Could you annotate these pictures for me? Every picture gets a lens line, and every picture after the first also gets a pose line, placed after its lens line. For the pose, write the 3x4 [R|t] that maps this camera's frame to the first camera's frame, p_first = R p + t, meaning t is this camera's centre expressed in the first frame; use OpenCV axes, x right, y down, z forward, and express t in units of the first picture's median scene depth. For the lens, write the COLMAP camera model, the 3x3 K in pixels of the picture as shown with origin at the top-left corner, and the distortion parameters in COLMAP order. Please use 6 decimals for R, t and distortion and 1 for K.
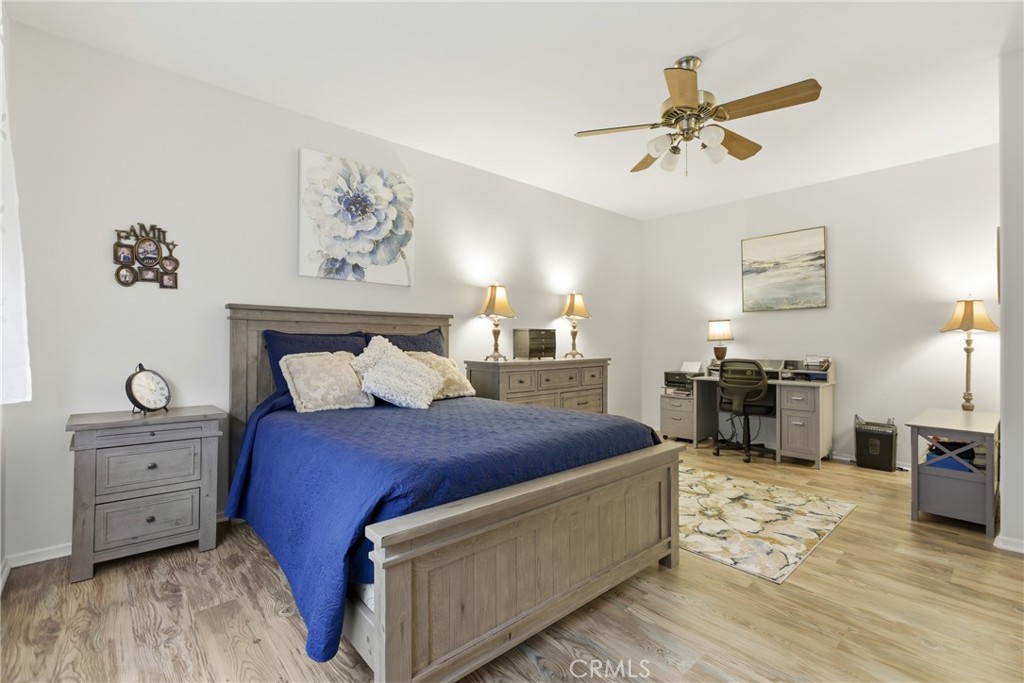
lens RADIAL K [[463.5, 0, 515.9], [0, 463.5, 338.0], [0, 0, 1]] dist [-0.013172, 0.004875]
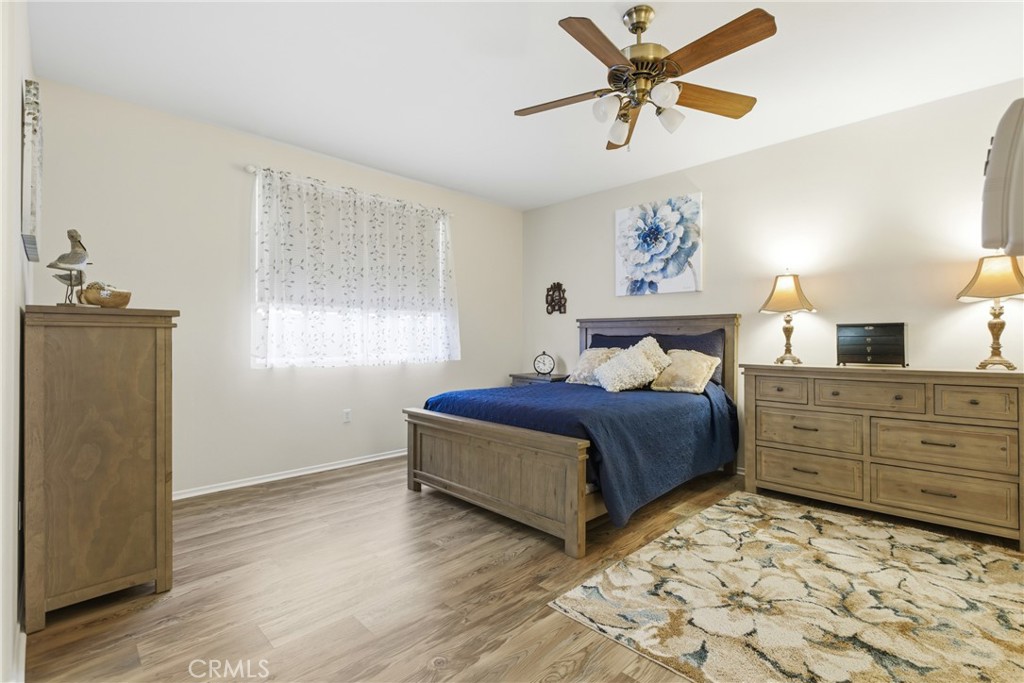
lens RADIAL K [[463.5, 0, 515.9], [0, 463.5, 338.0], [0, 0, 1]] dist [-0.013172, 0.004875]
pose [[0.045927, -0.007074, -0.998920, 0.950708], [0.005530, 0.999961, -0.006827, 0.006131], [0.998929, -0.005211, 0.045965, 0.573098]]
